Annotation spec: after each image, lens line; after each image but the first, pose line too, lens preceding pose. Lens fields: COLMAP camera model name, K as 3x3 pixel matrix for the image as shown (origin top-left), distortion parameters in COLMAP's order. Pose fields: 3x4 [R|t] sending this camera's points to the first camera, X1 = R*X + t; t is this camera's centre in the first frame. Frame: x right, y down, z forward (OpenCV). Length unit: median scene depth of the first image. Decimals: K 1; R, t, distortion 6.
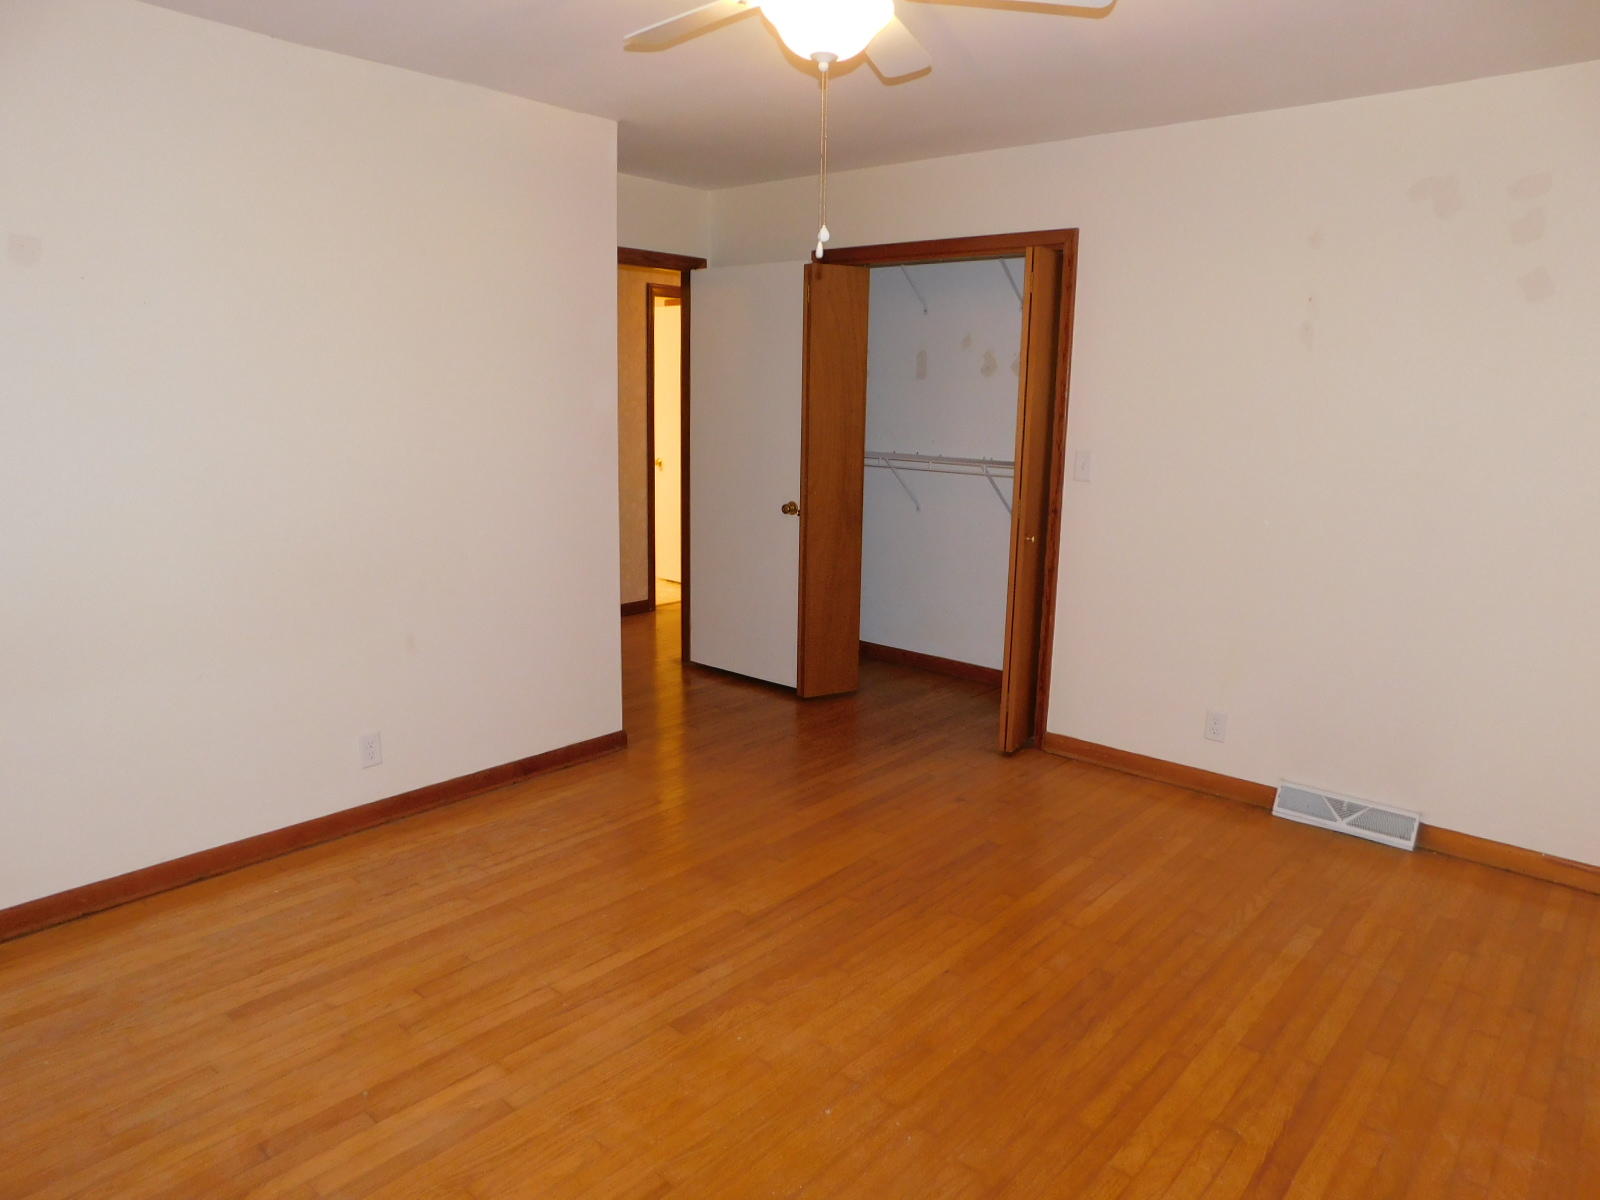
lens RADIAL K [[1047.0, 0, 810.7], [0, 1047.0, 601.9], [0, 0, 1]] dist [-0.073810, 0.053739]
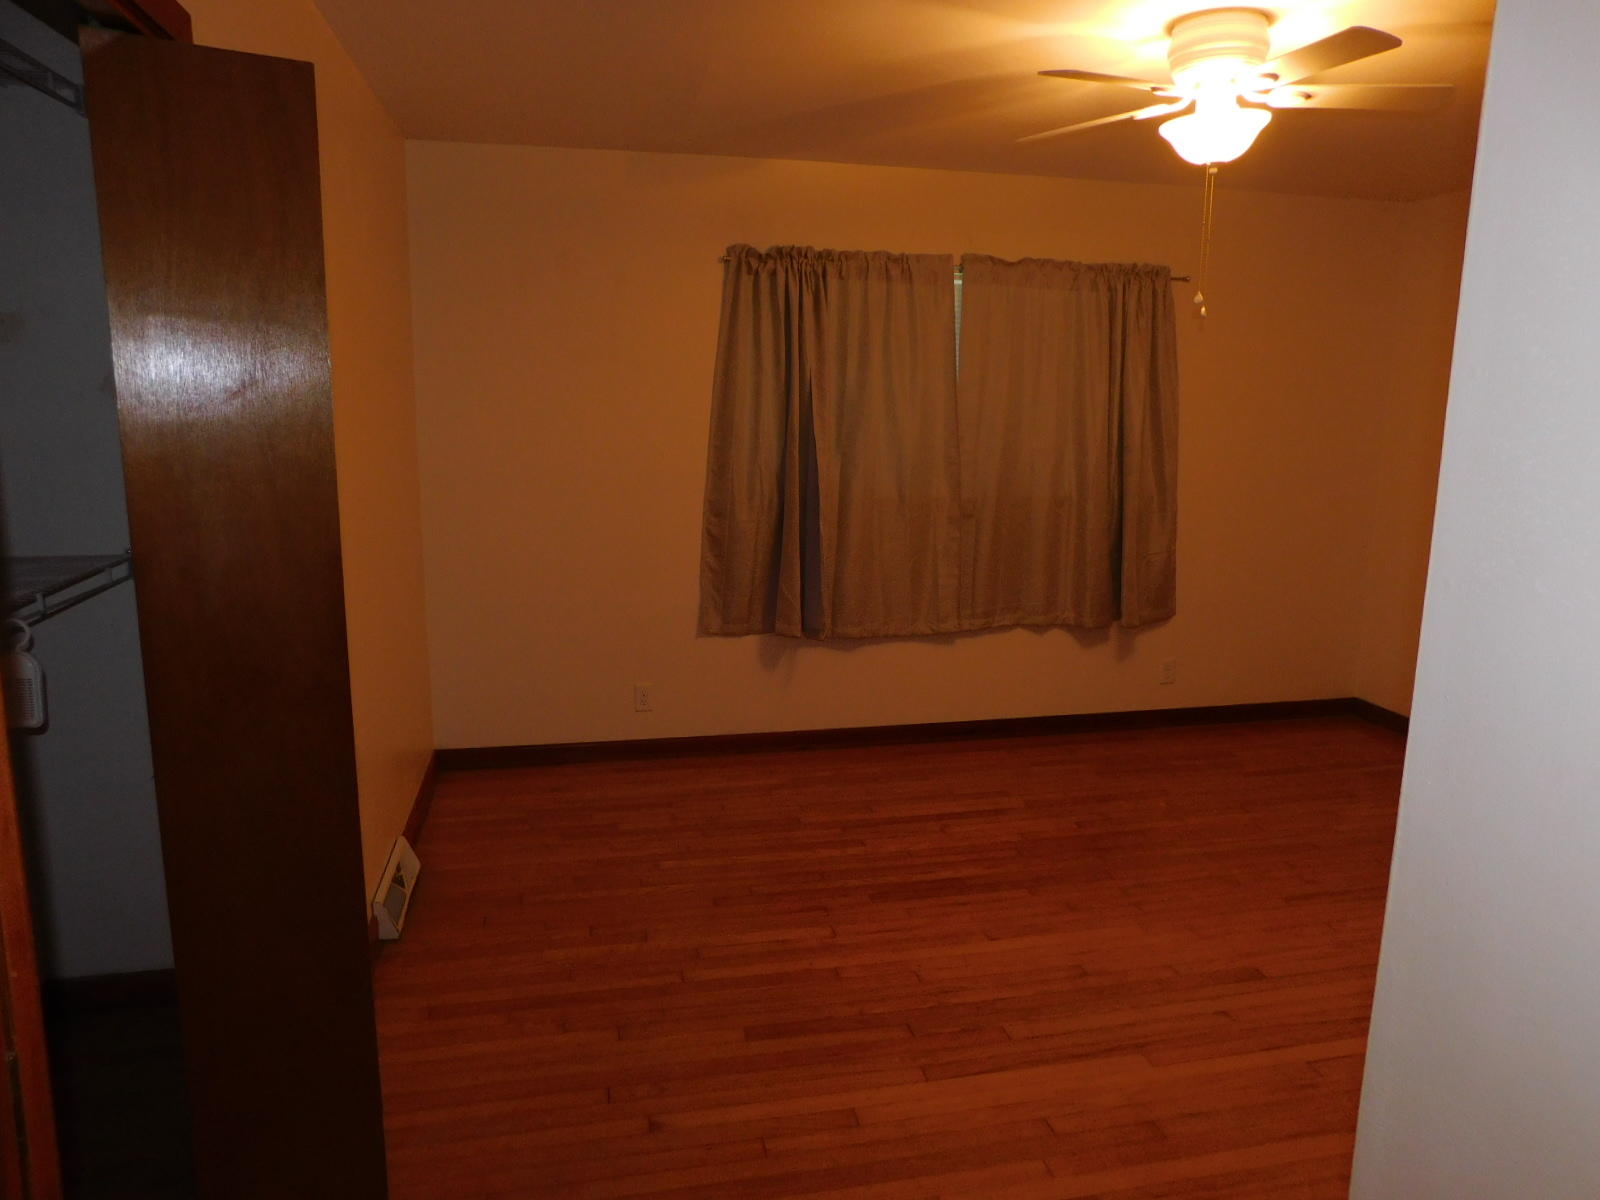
lens RADIAL K [[1047.0, 0, 810.7], [0, 1047.0, 601.9], [0, 0, 1]] dist [-0.073810, 0.053739]
pose [[-0.805390, -0.154519, 0.572251, -0.276593], [0.074752, 0.931239, 0.356660, -0.373404], [-0.588013, 0.330027, -0.738460, 1.717345]]
